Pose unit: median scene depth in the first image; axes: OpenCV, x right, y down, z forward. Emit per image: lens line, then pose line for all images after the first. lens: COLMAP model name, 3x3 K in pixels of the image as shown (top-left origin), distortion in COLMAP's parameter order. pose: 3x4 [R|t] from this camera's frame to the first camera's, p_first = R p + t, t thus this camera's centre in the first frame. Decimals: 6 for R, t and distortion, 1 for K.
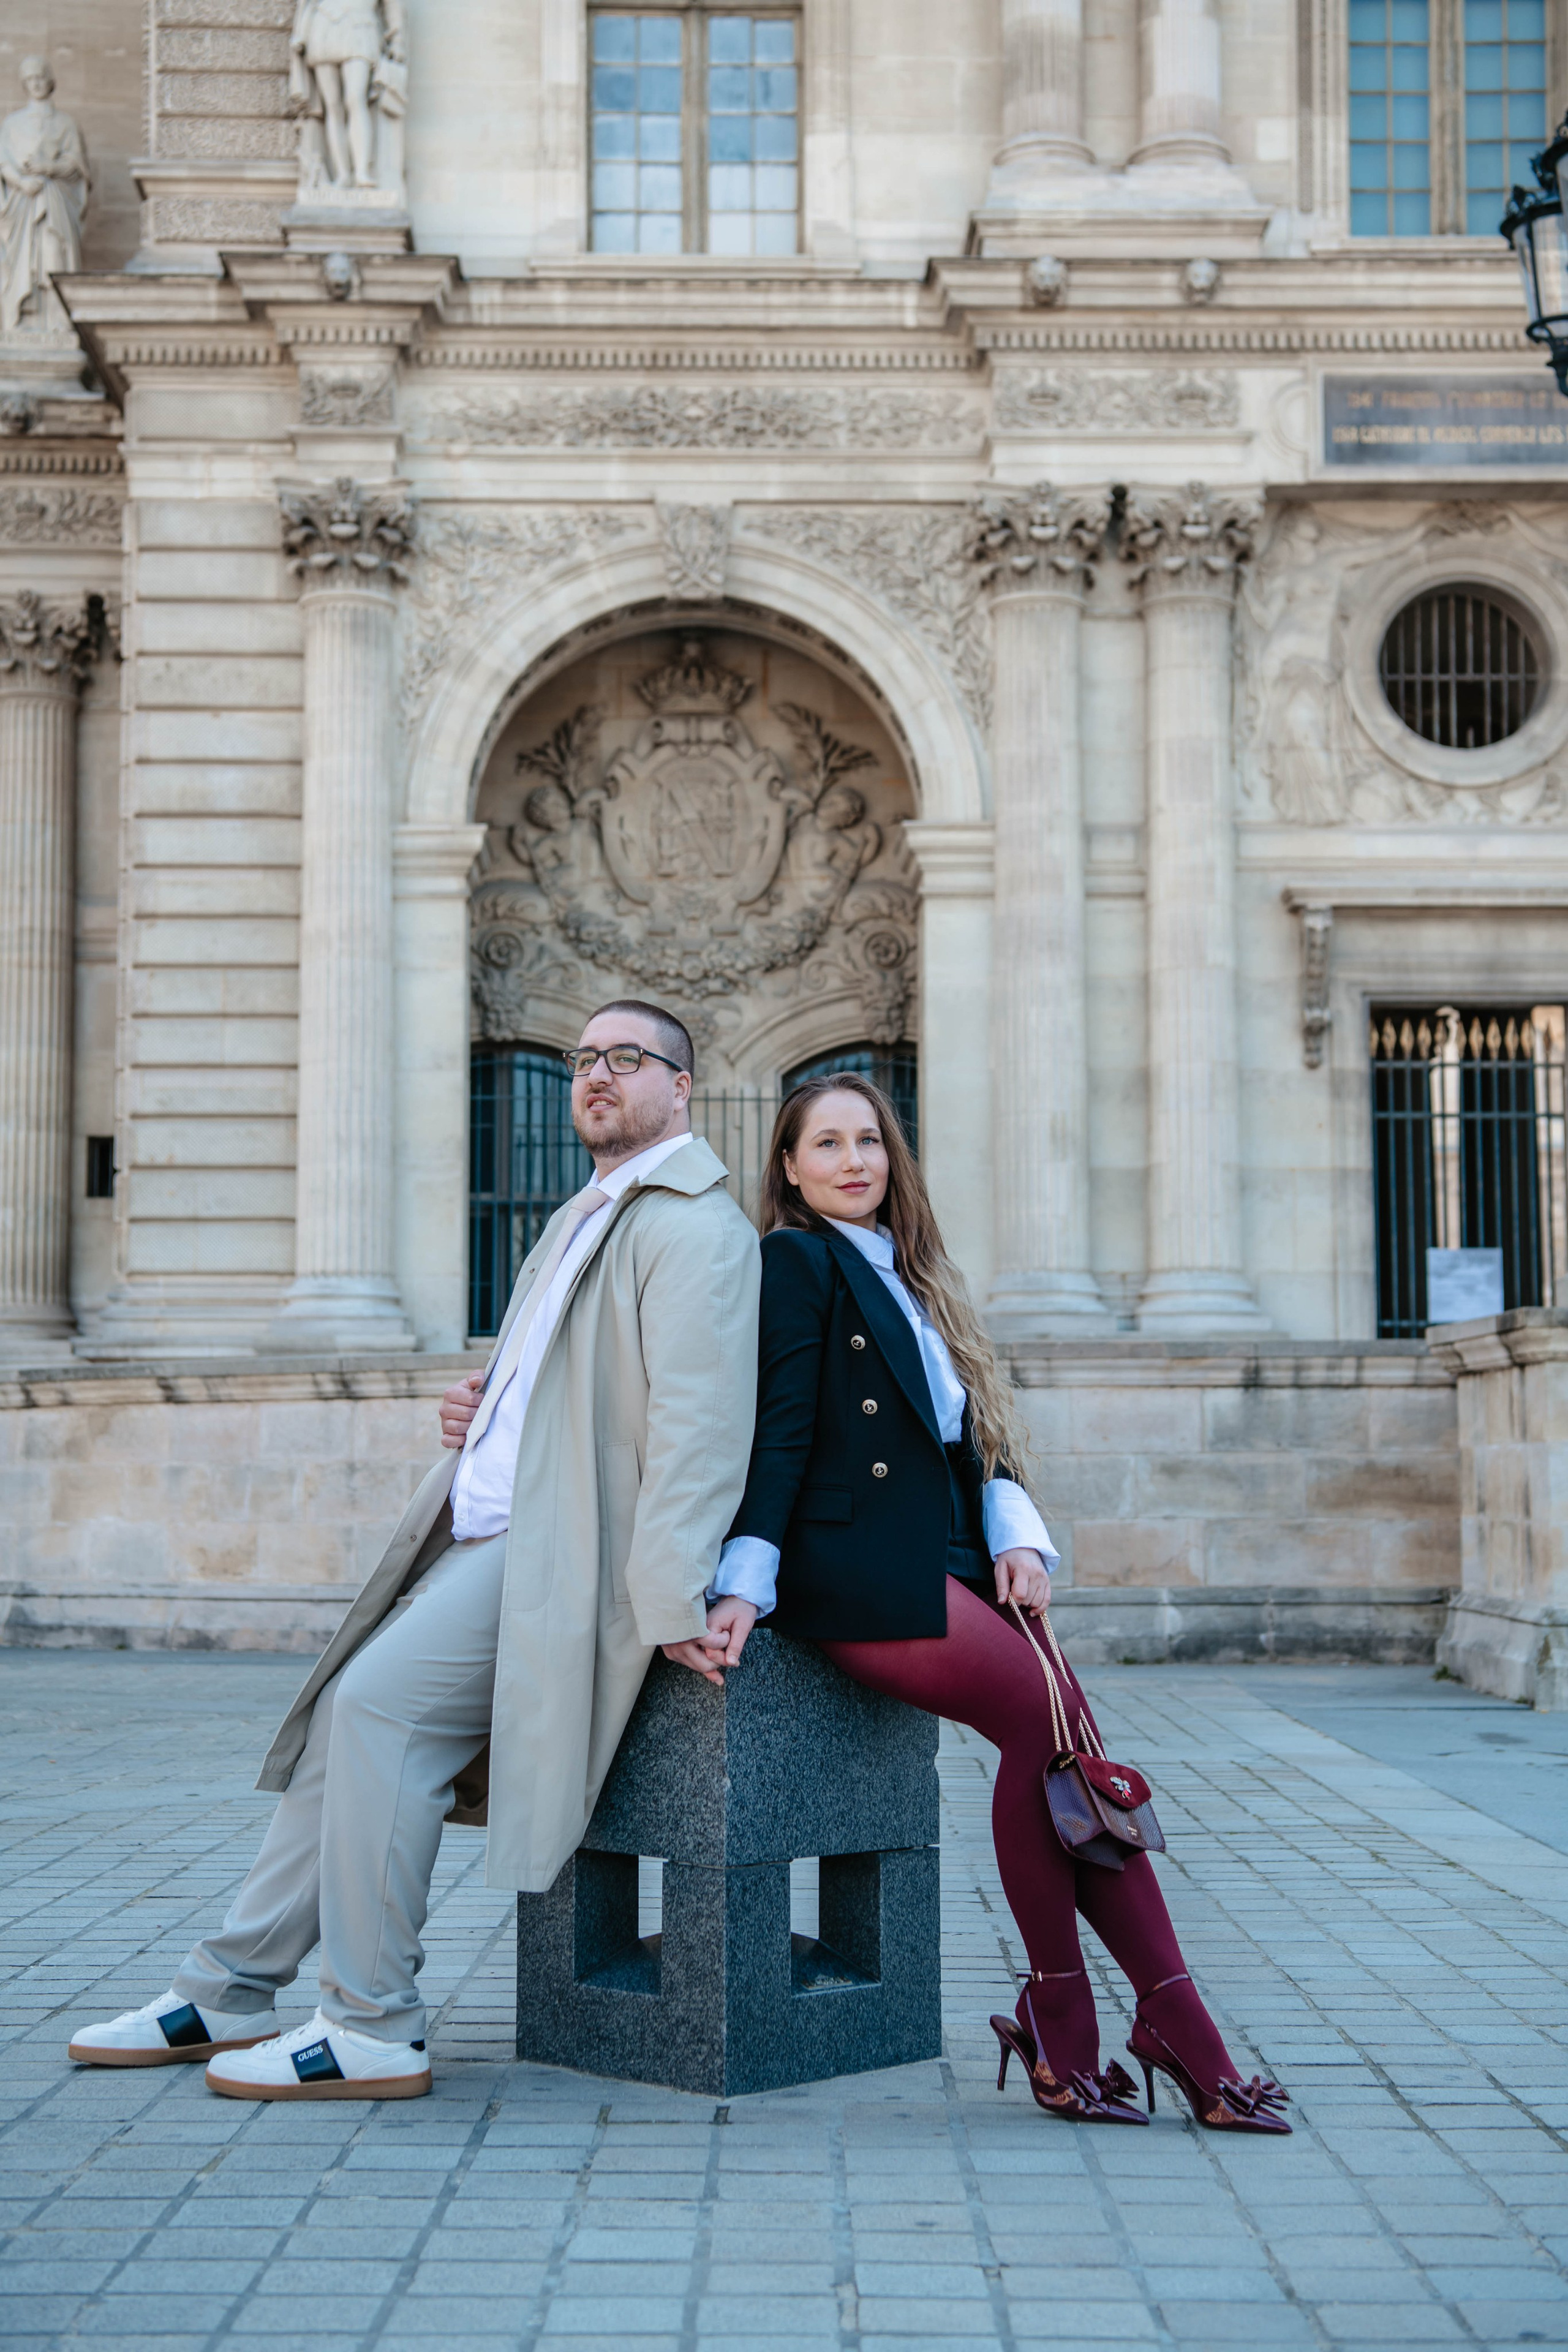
lens RADIAL K [[3352.6, 0, 782.2], [0, 3352.6, 1151.1], [0, 0, 1]] dist [0.112142, 0.000000]
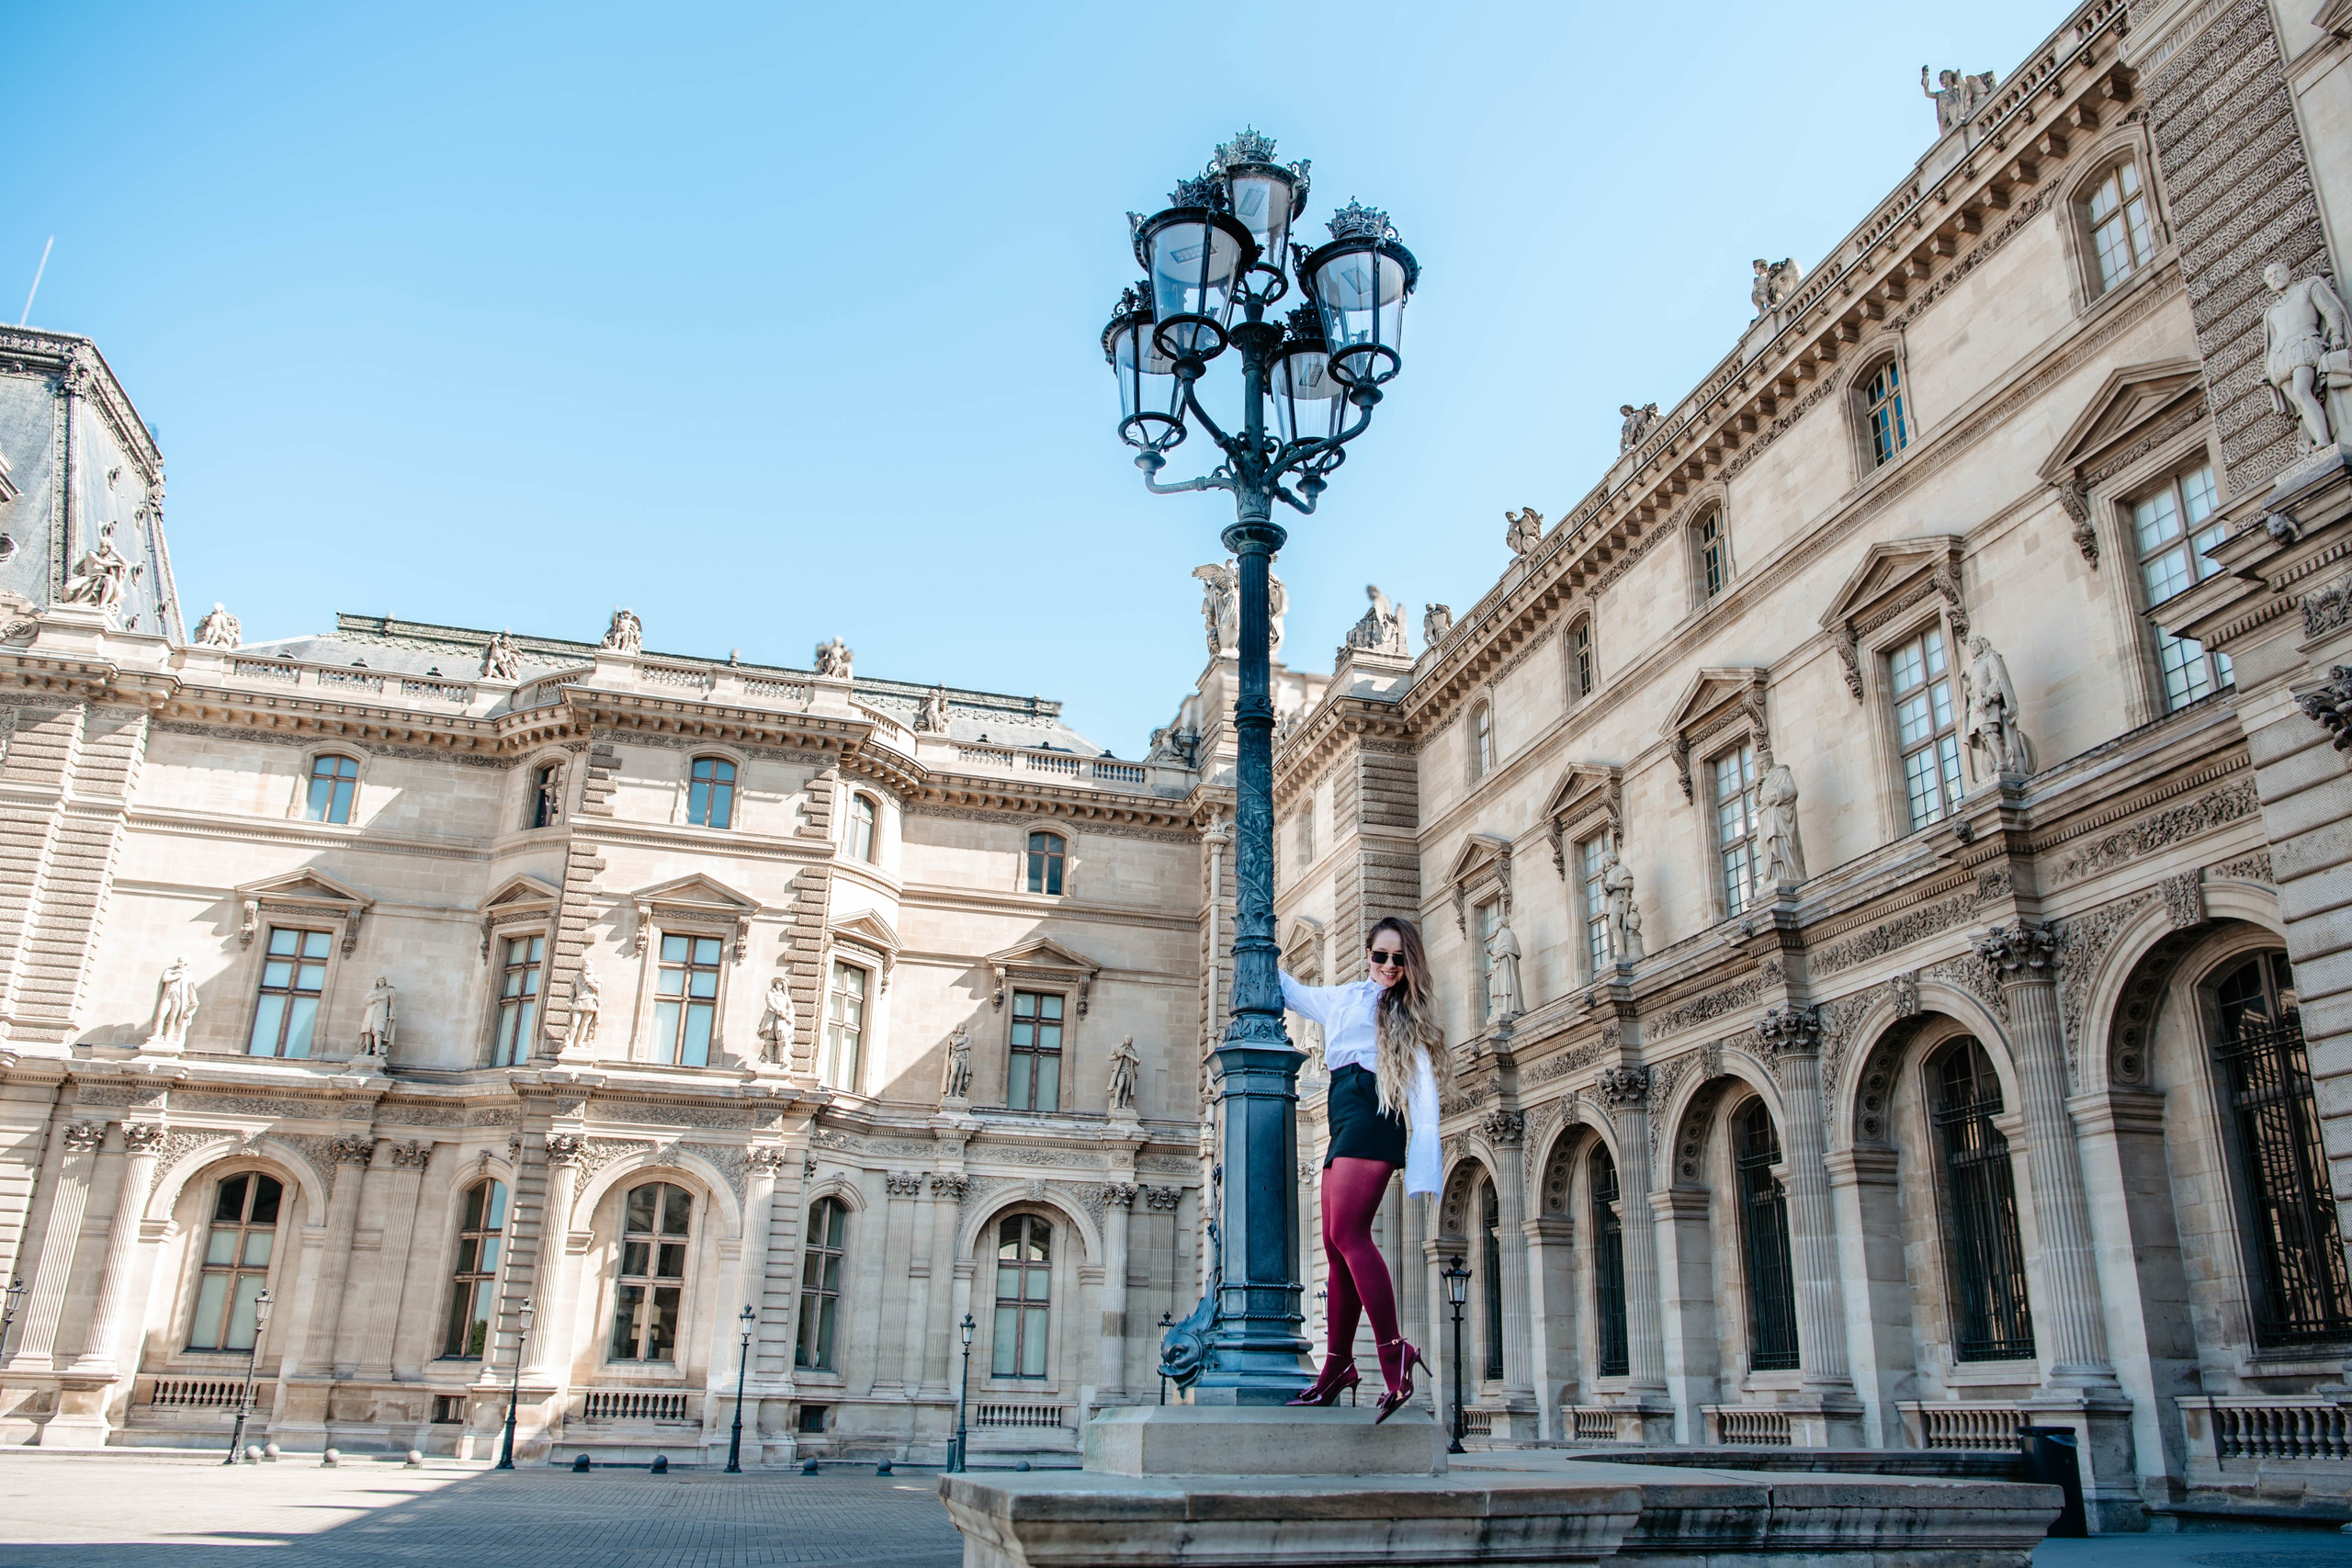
lens RADIAL K [[1786.8, 0, 1247.9], [0, 1786.8, 770.2], [0, 0, 1]] dist [-0.018484, -0.003491]
pose [[0.281635, -0.325646, -0.902572, 0.338638], [0.088086, 0.945451, -0.313631, 0.009656], [0.955470, 0.008825, 0.294957, 0.407678]]
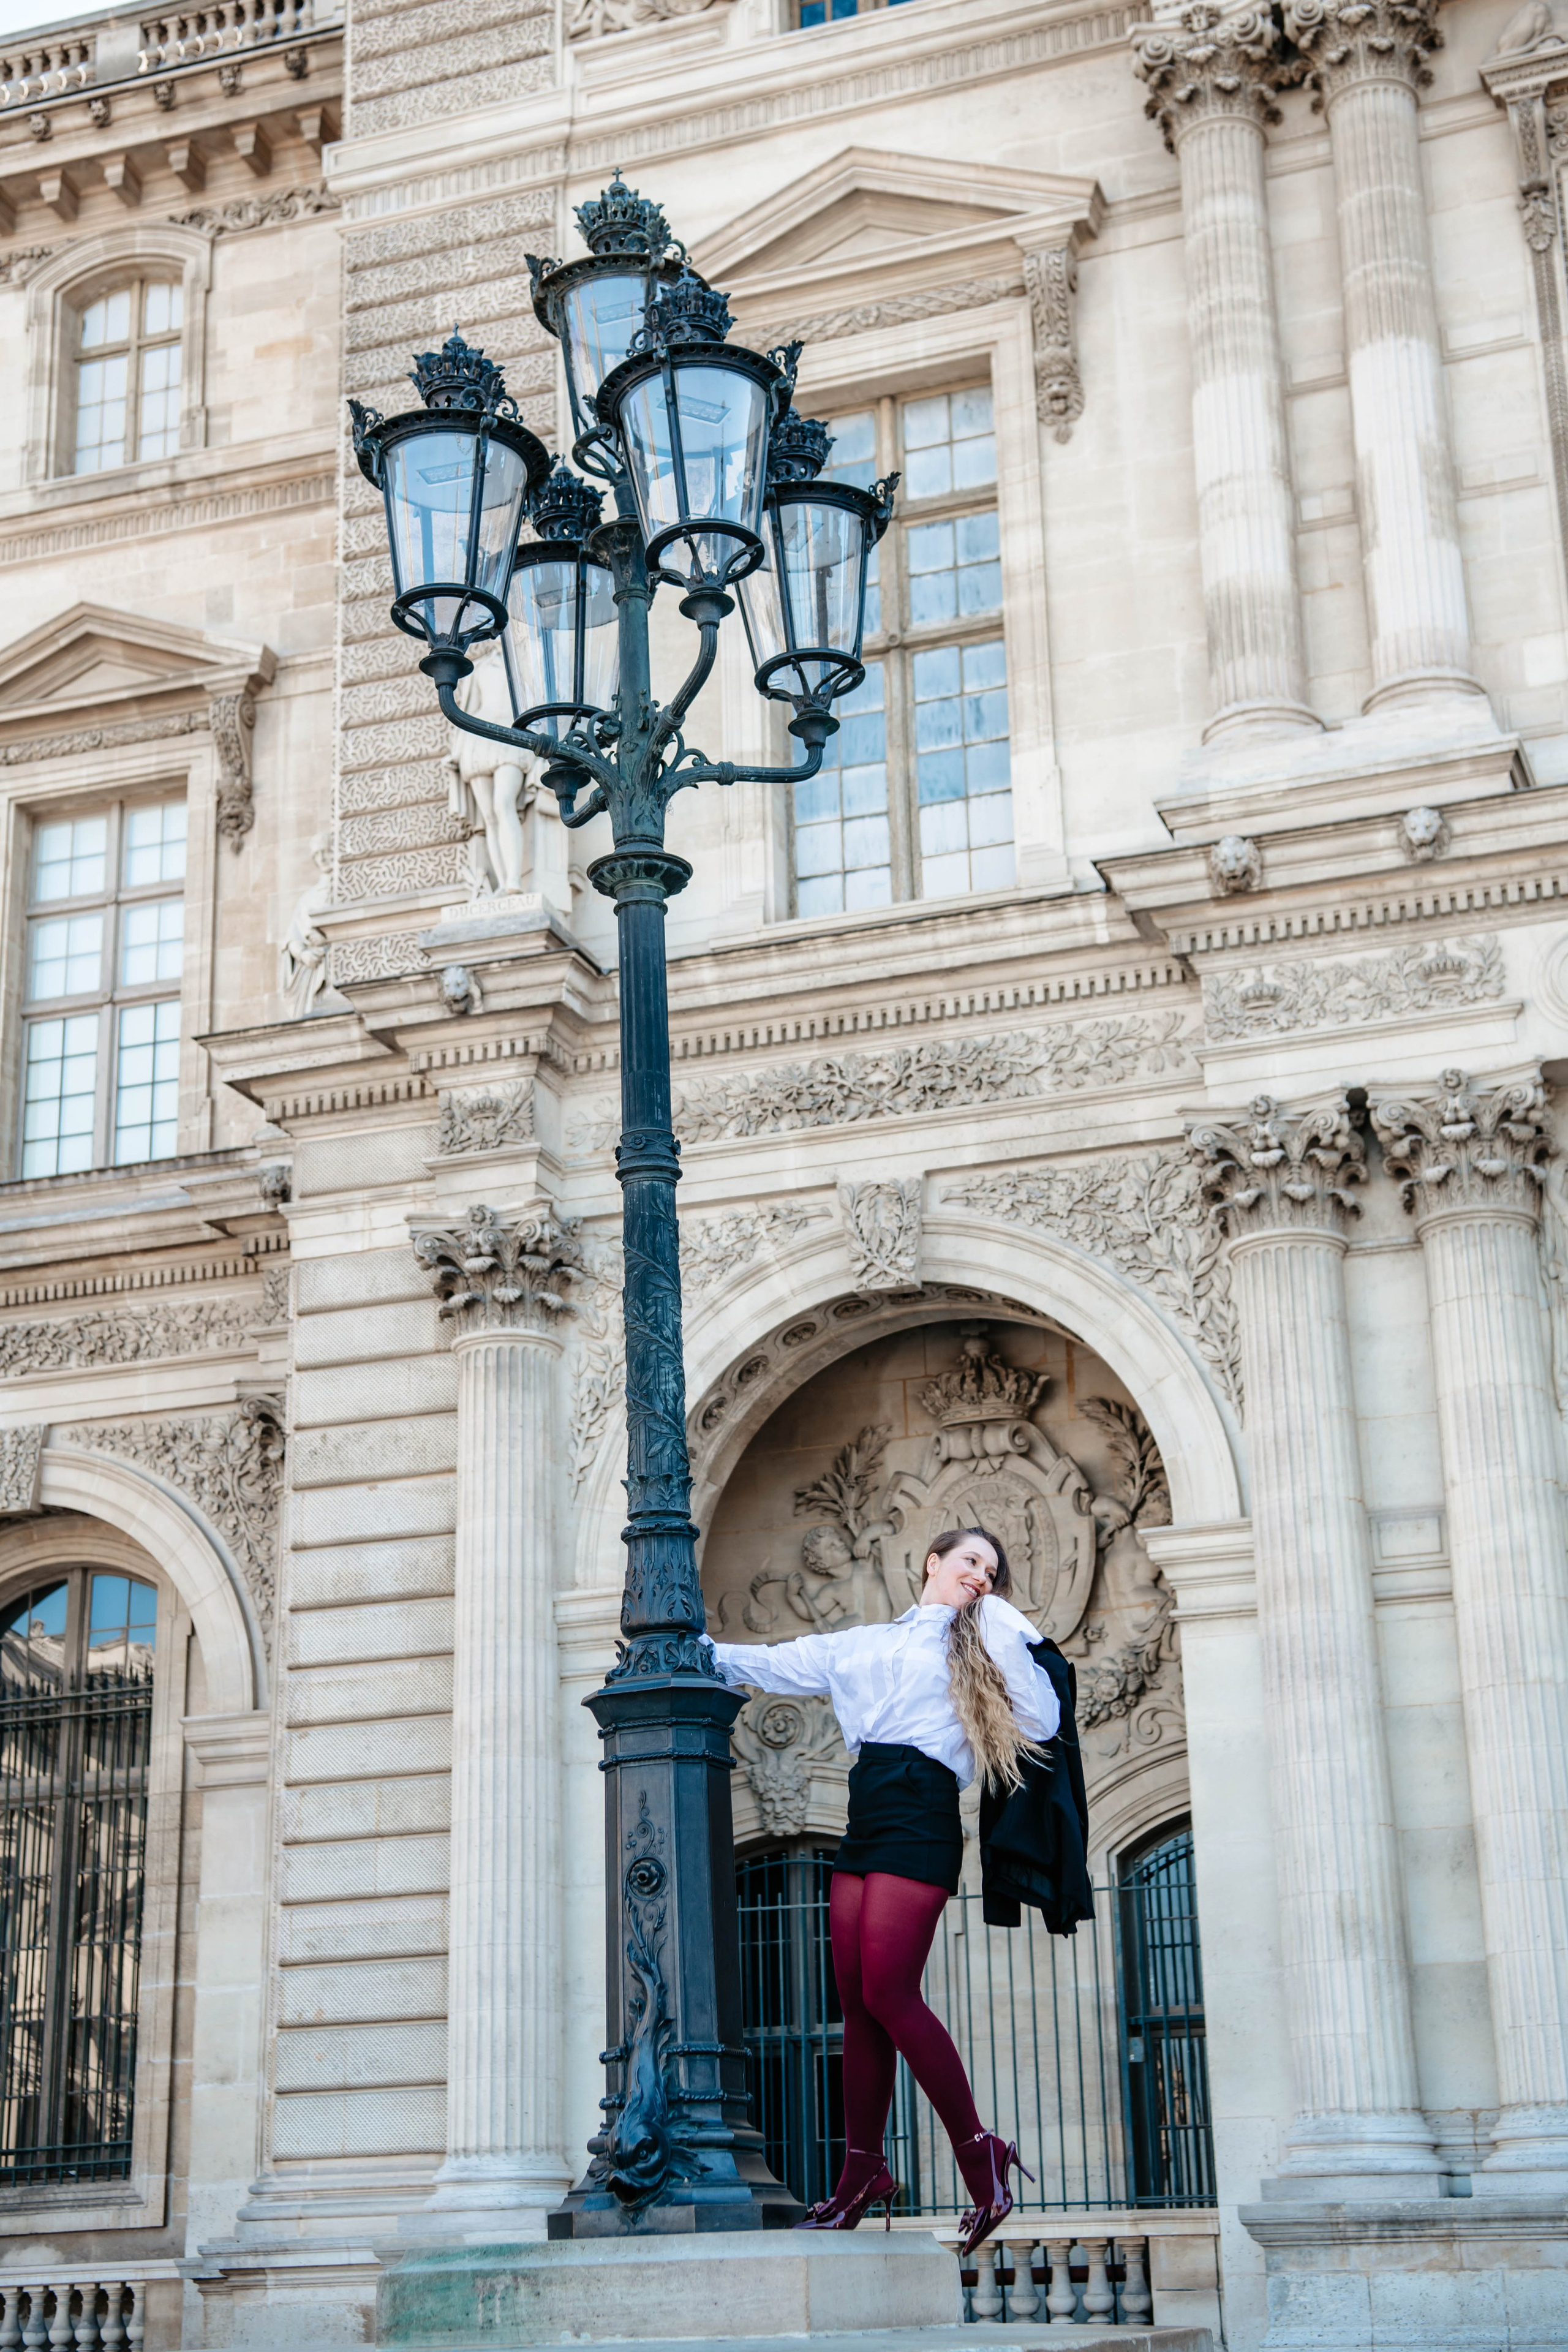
lens RADIAL K [[3352.6, 0, 779.4], [0, 3352.6, 1175.7], [0, 0, 1]] dist [0.112142, 0.000000]
pose [[0.931984, -0.134192, -0.336747, 0.237750], [0.059294, 0.972879, -0.223585, -0.005798], [0.357618, 0.188411, 0.914664, 0.218436]]
